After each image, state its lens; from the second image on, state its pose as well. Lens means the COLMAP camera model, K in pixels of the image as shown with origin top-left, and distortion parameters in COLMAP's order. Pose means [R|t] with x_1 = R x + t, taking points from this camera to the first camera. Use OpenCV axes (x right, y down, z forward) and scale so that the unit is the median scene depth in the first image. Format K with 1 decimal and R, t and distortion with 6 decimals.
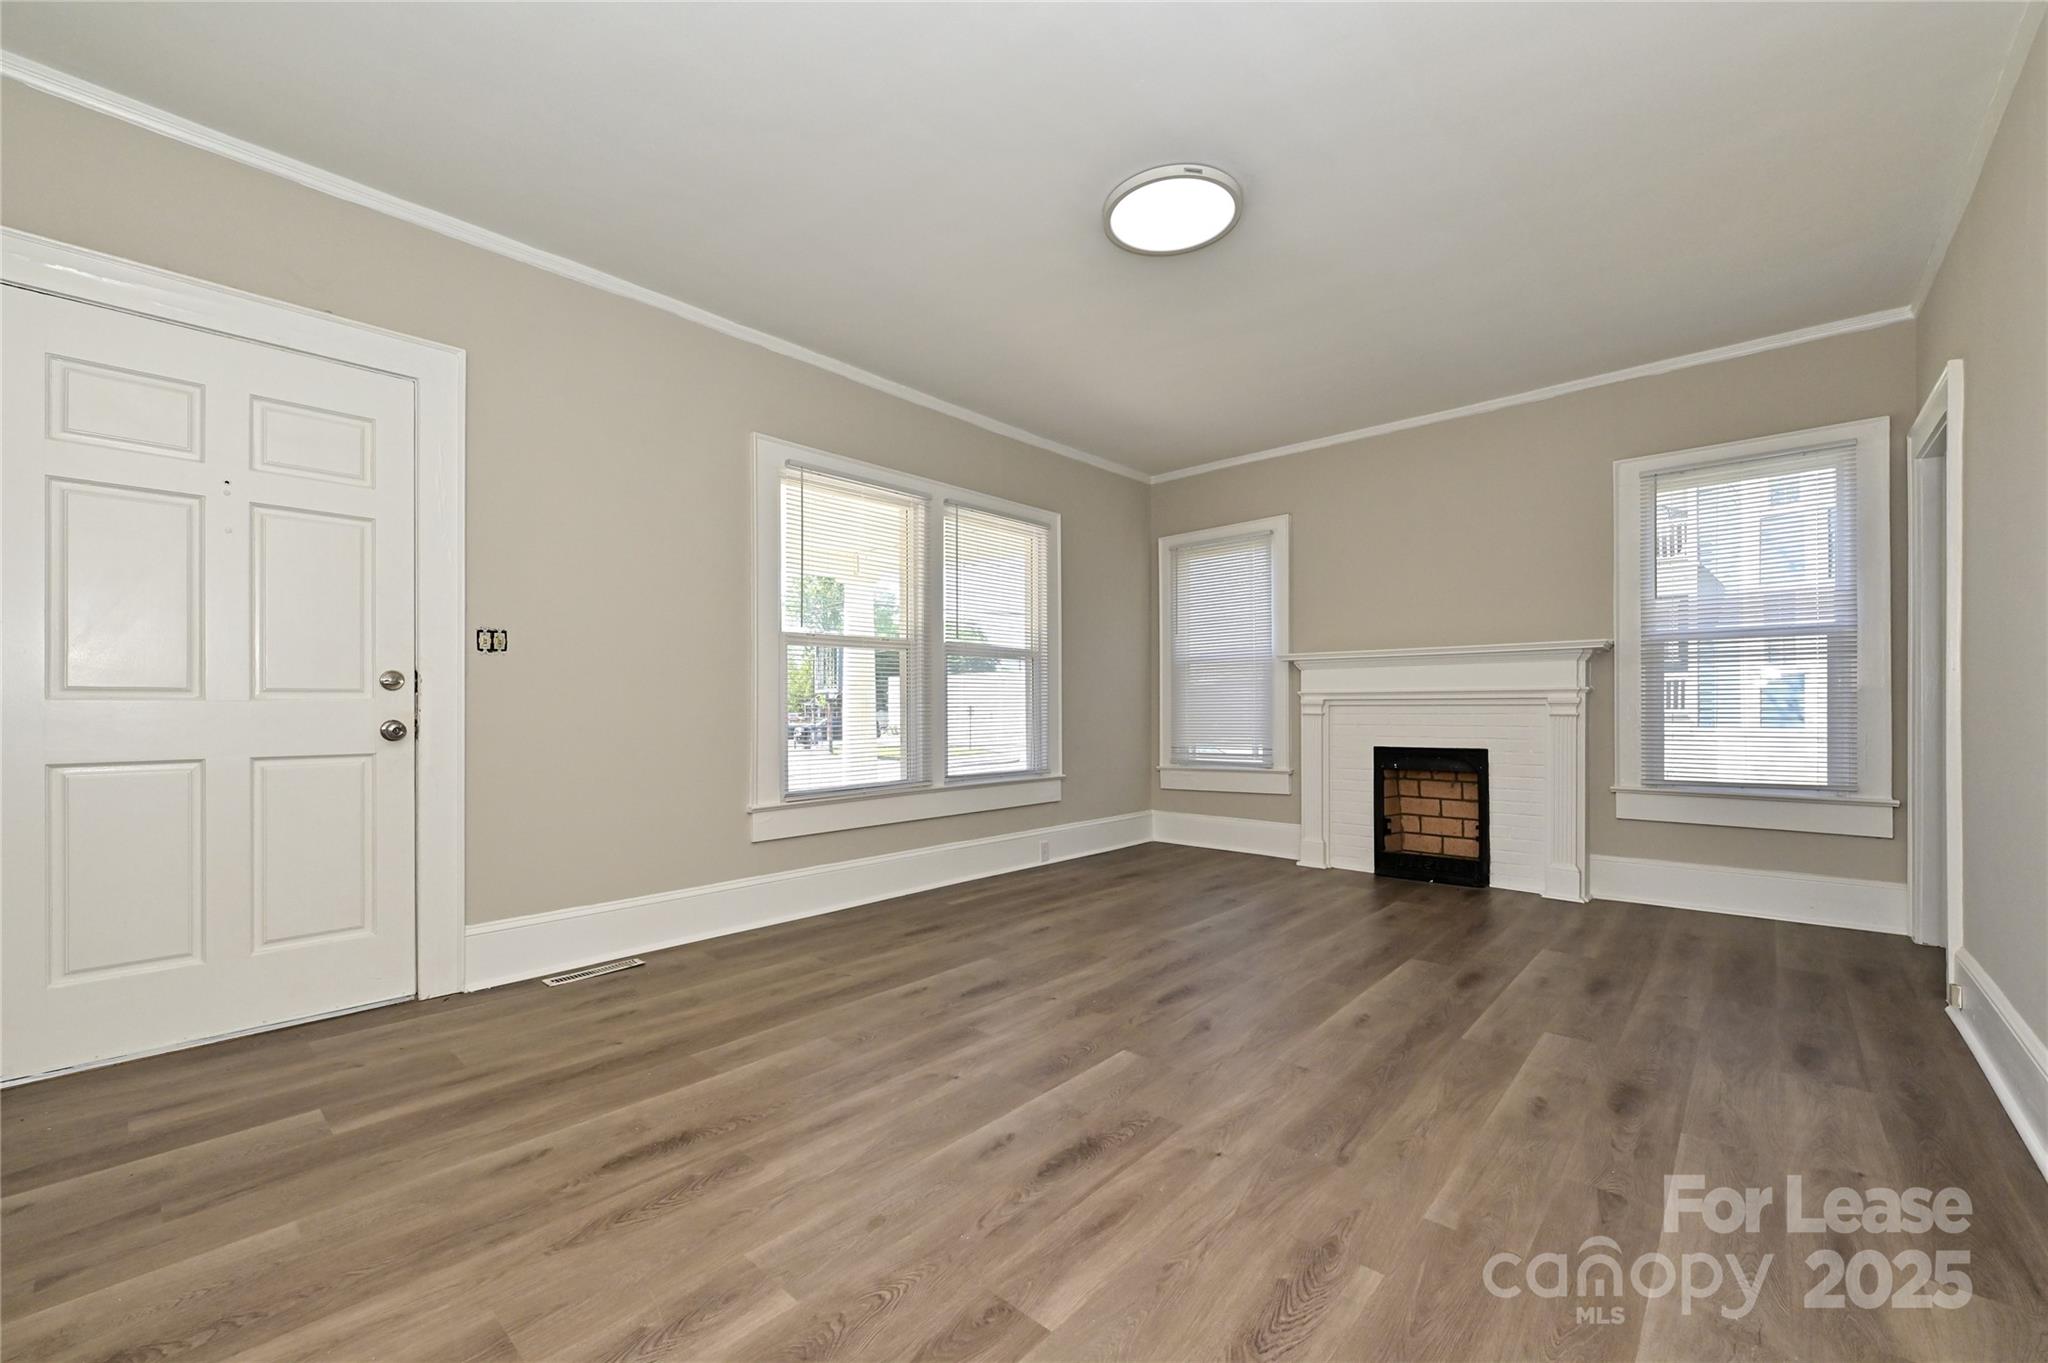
lens RADIAL K [[819.7, 0, 1016.6], [0, 819.7, 681.5], [0, 0, 1]] dist [-0.001124, 0.000185]
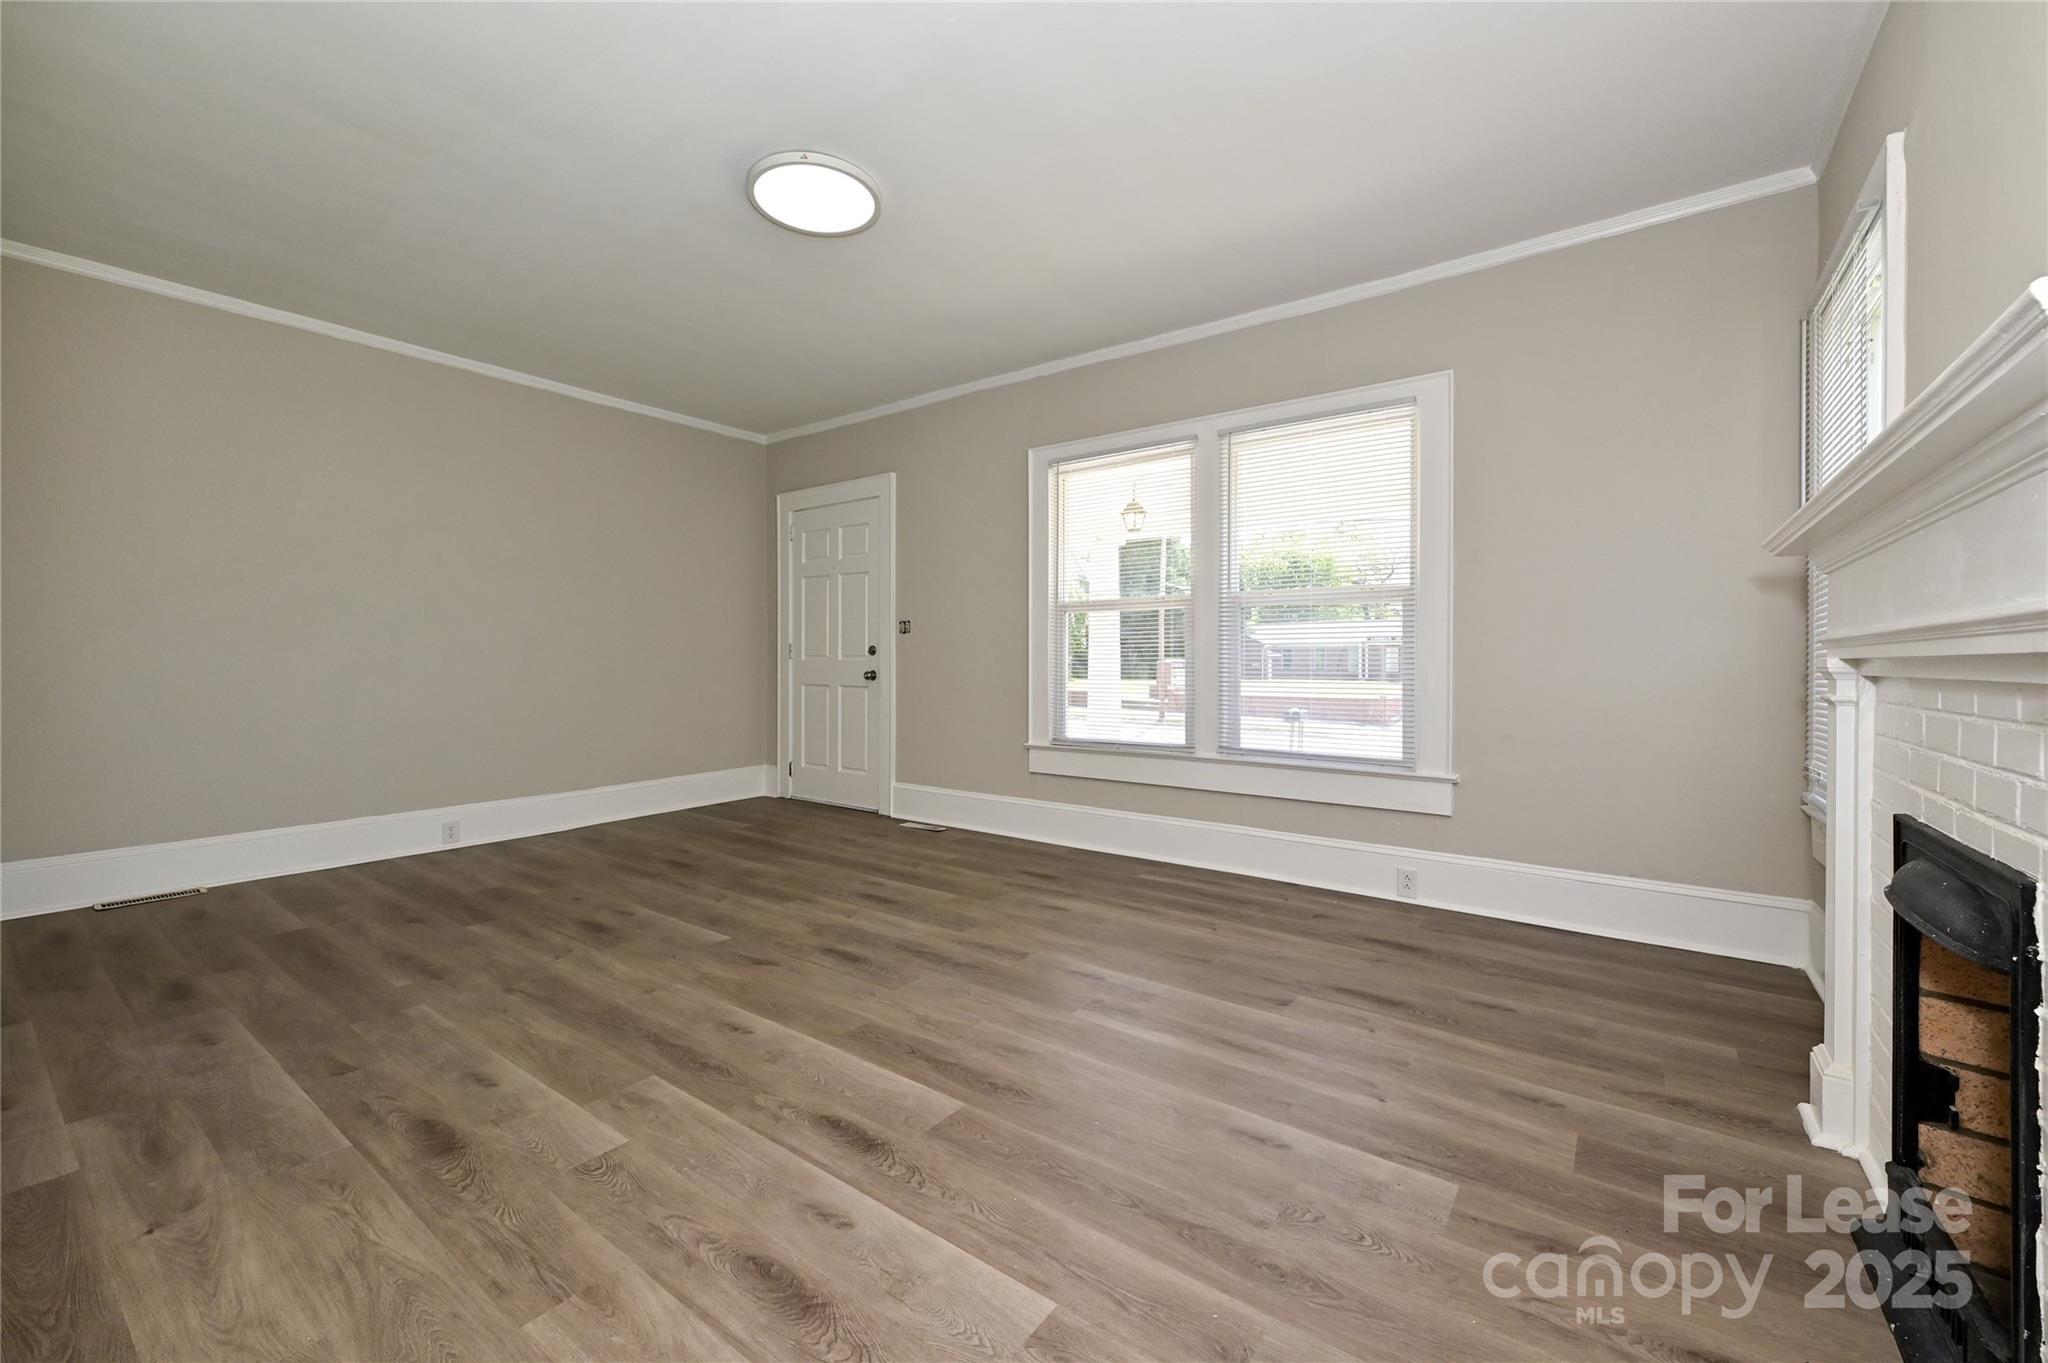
lens RADIAL K [[812.7, 0, 1026.7], [0, 812.7, 649.0], [0, 0, 1]] dist [0.001029, 0.000014]
pose [[0.105839, -0.011328, -0.994319, 1.121042], [0.026666, 0.999608, -0.008550, 0.019630], [0.994026, -0.025610, 0.106100, 1.039193]]
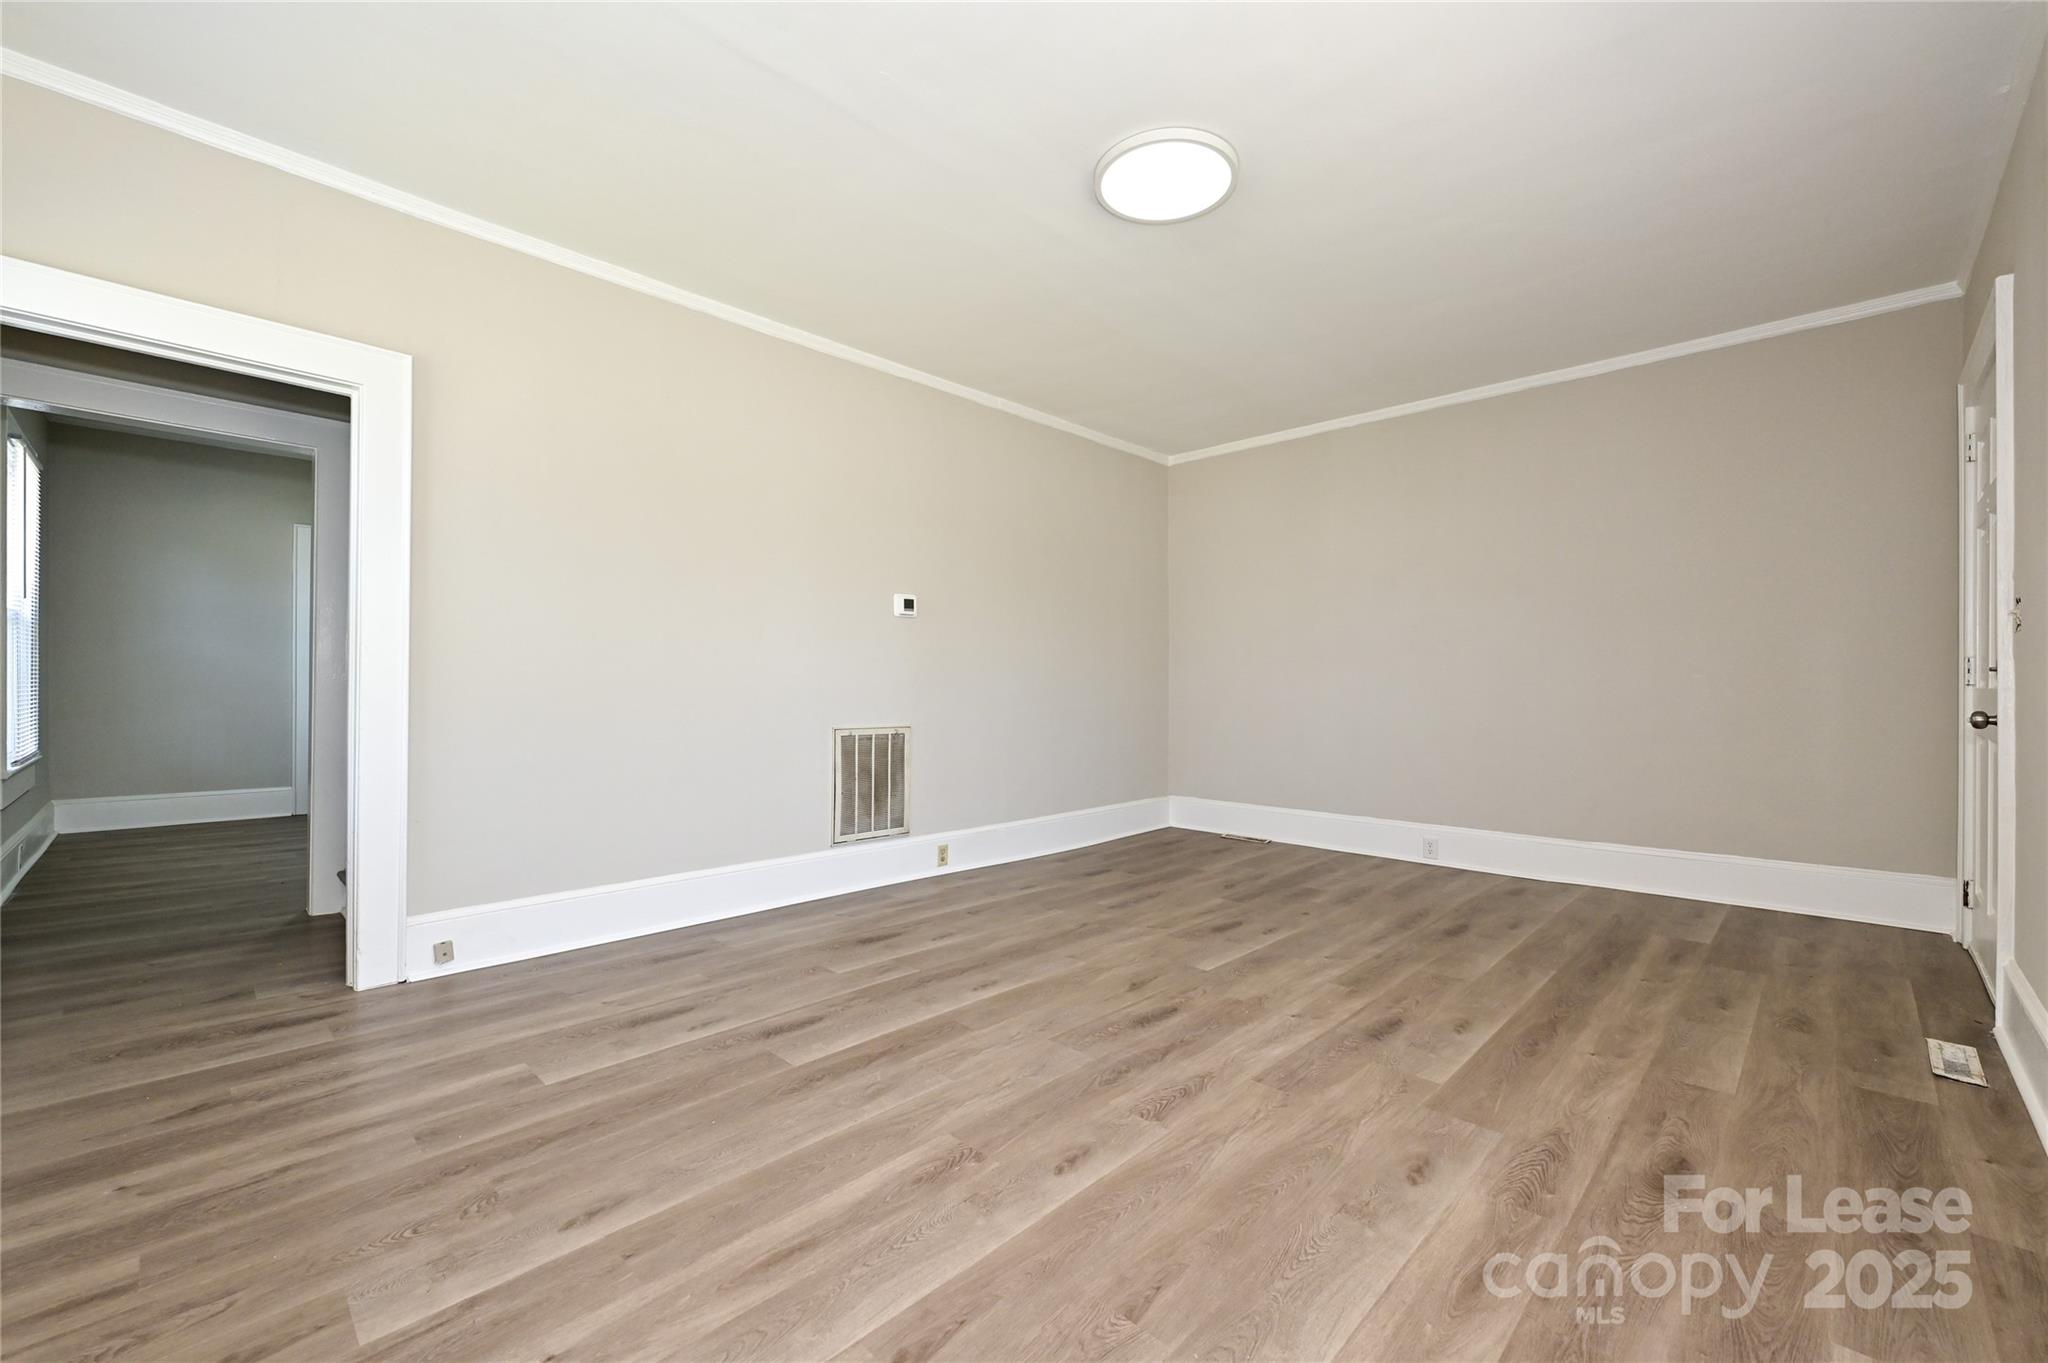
lens RADIAL K [[841.0, 0, 1018.1], [0, 841.0, 678.8], [0, 0, 1]] dist [-0.001767, 0.000539]
pose [[-0.999404, -0.003182, 0.034385, 0.289560], [-0.004378, 0.999387, -0.034742, 0.045997], [-0.034254, -0.034872, -0.998805, 1.777628]]
